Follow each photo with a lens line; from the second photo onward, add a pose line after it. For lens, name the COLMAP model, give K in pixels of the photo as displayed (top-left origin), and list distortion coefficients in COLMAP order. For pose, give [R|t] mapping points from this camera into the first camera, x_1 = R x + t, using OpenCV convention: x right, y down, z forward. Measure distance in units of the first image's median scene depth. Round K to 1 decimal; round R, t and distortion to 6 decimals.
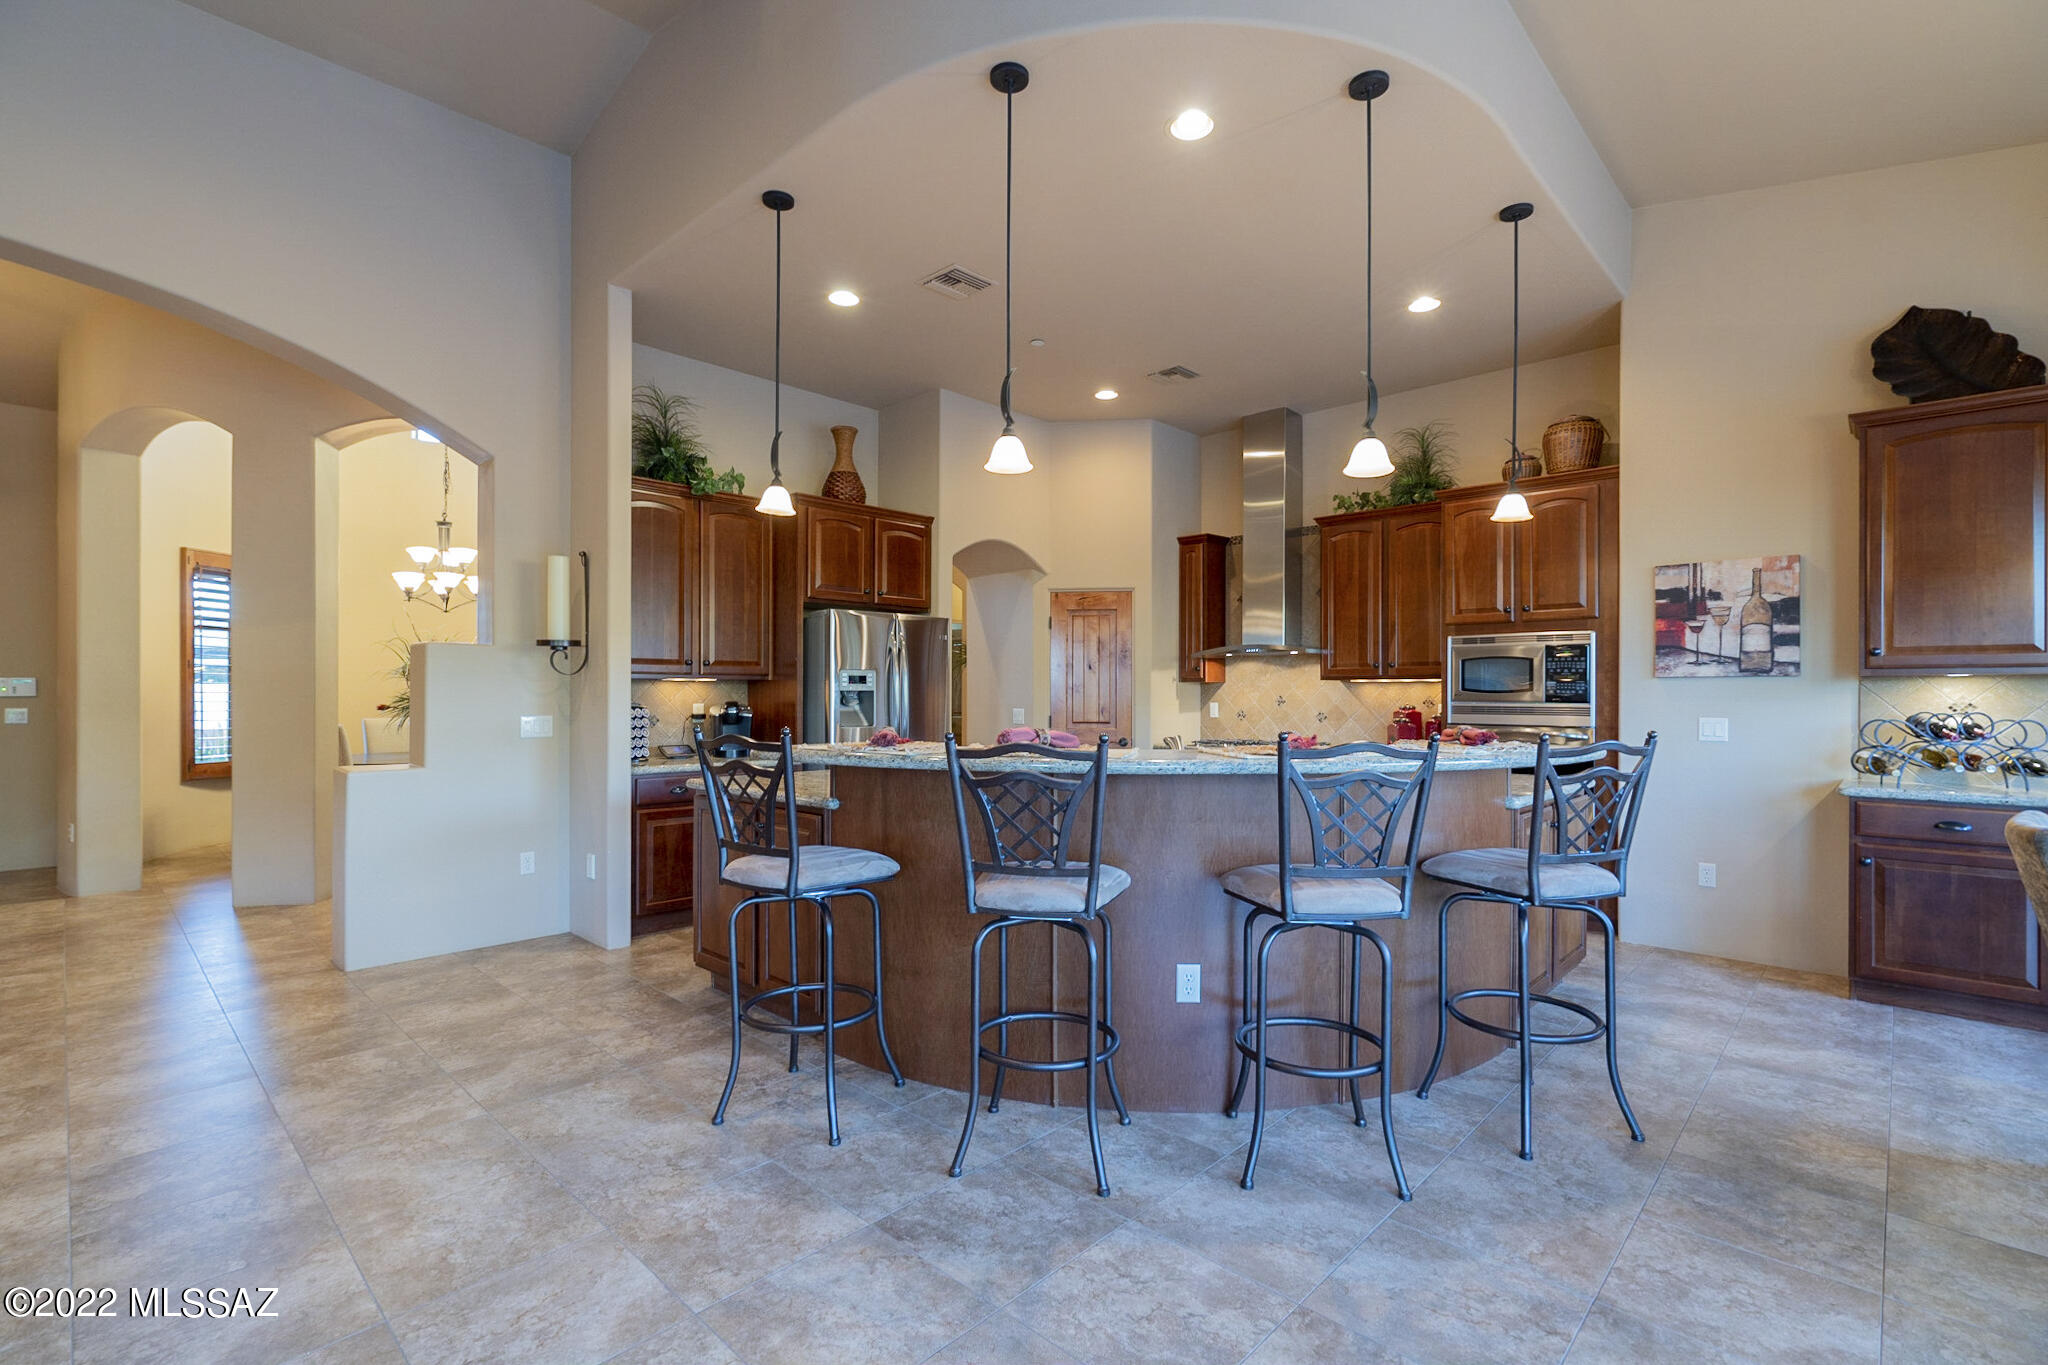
lens RADIAL K [[922.4, 0, 1049.0], [0, 922.4, 680.8], [0, 0, 1]] dist [-0.000359, 0.000690]
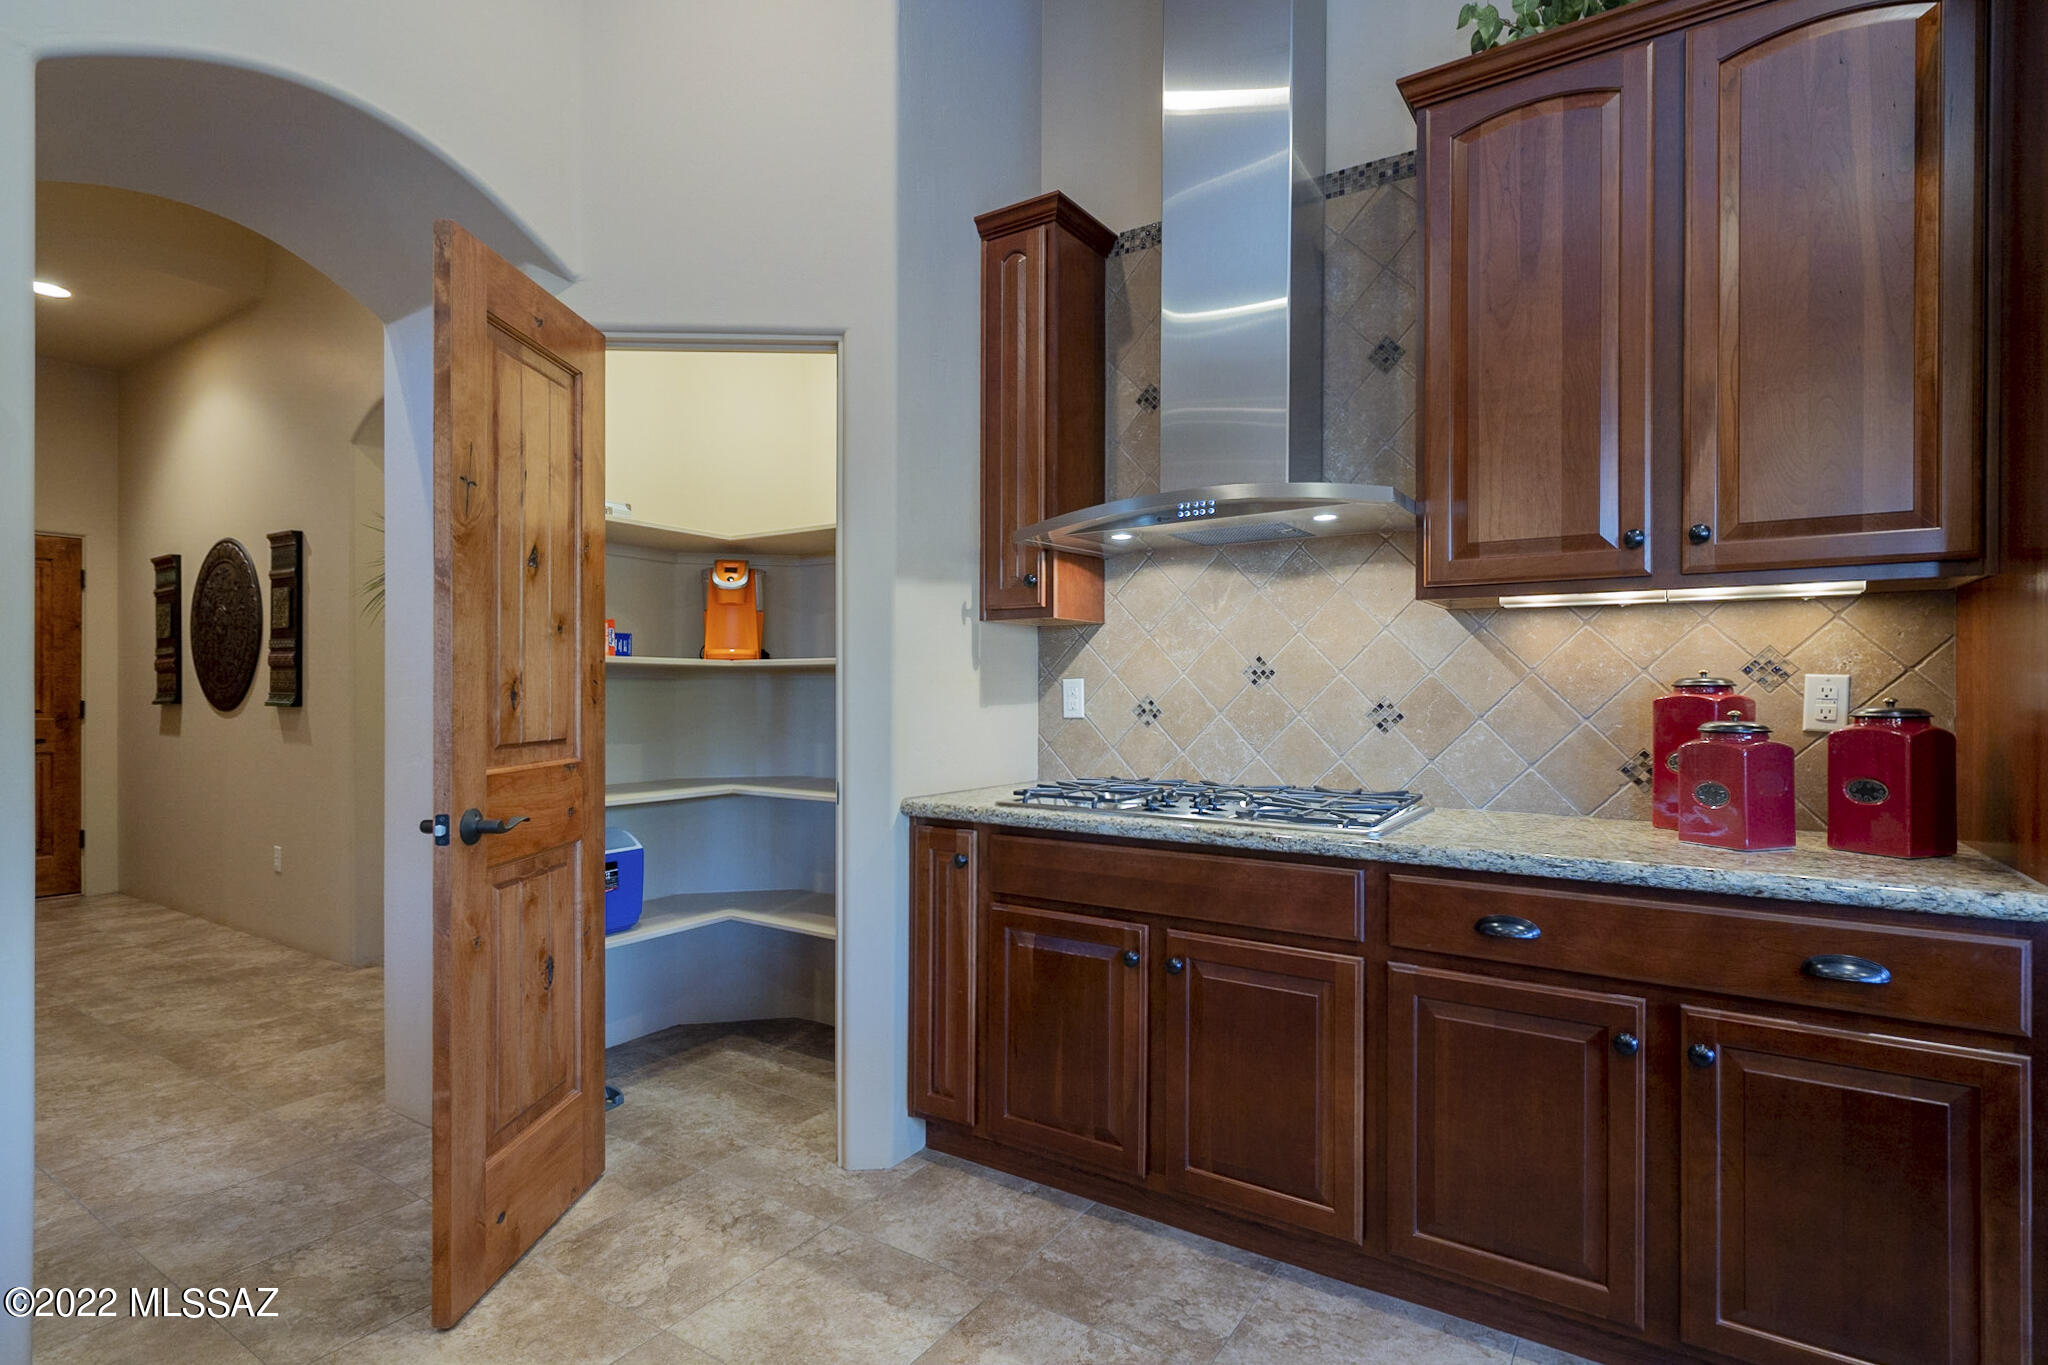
lens RADIAL K [[1013.1, 0, 1042.1], [0, 1013.1, 684.4], [0, 0, 1]] dist [0.005123, -0.001067]
pose [[0.985555, -0.005910, 0.169254, 0.135518], [0.003155, 0.999858, 0.016543, 0.027077], [-0.169328, -0.015770, 0.985434, 0.840335]]
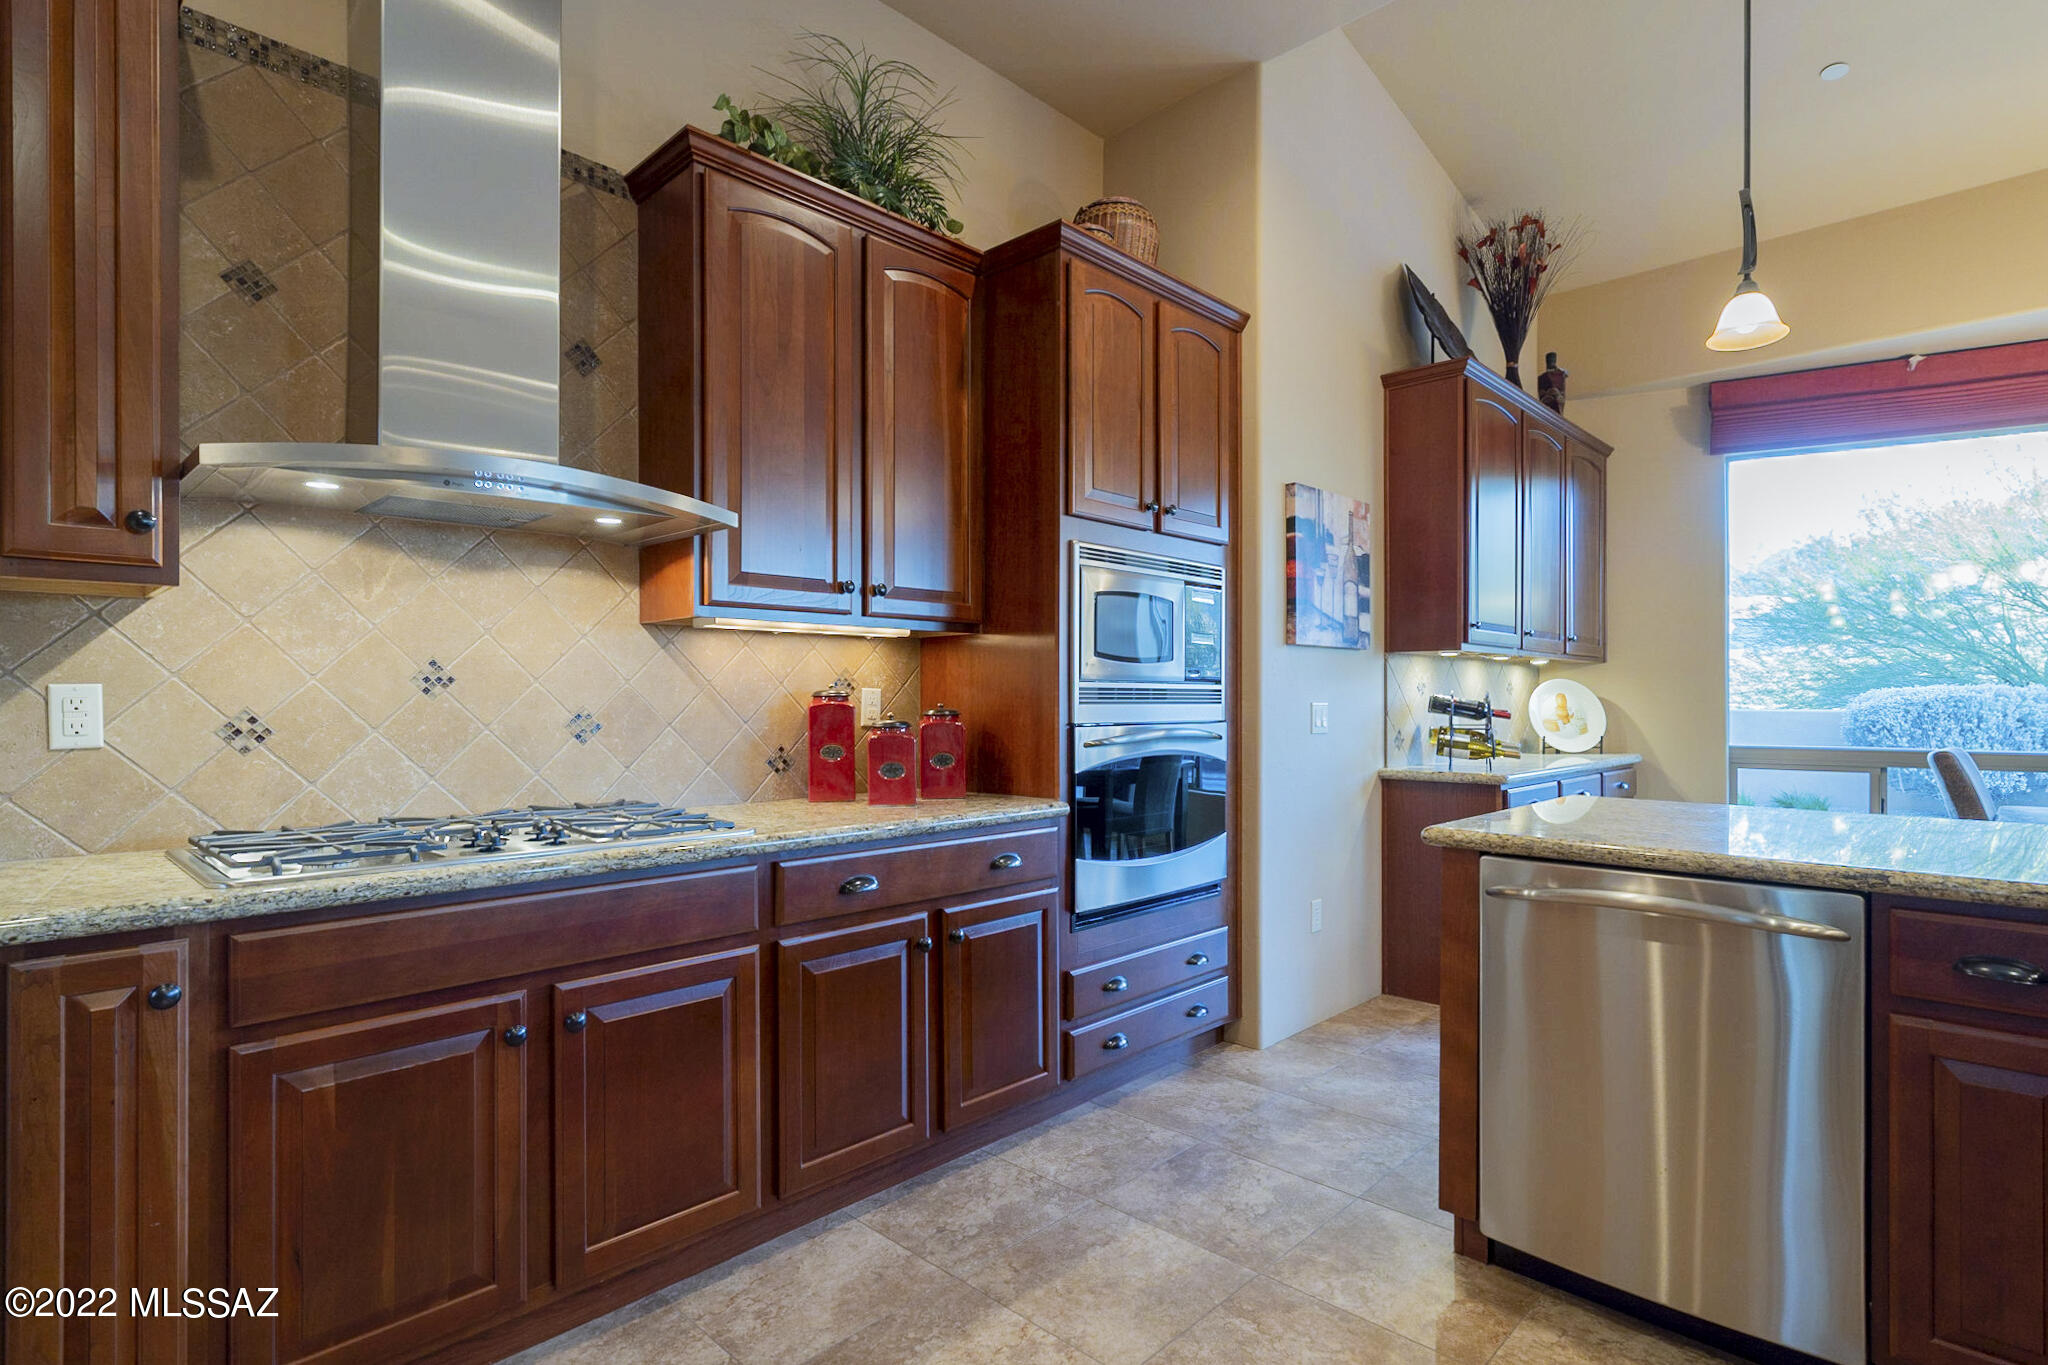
lens RADIAL K [[1013.1, 0, 1025.2], [0, 1013.1, 698.8], [0, 0, 1]] dist [0.005123, -0.001067]
pose [[0.021227, -0.003143, 0.999770, -0.092637], [-0.012418, 0.999917, 0.003407, 0.033508], [-0.999698, -0.012487, 0.021186, 1.075666]]
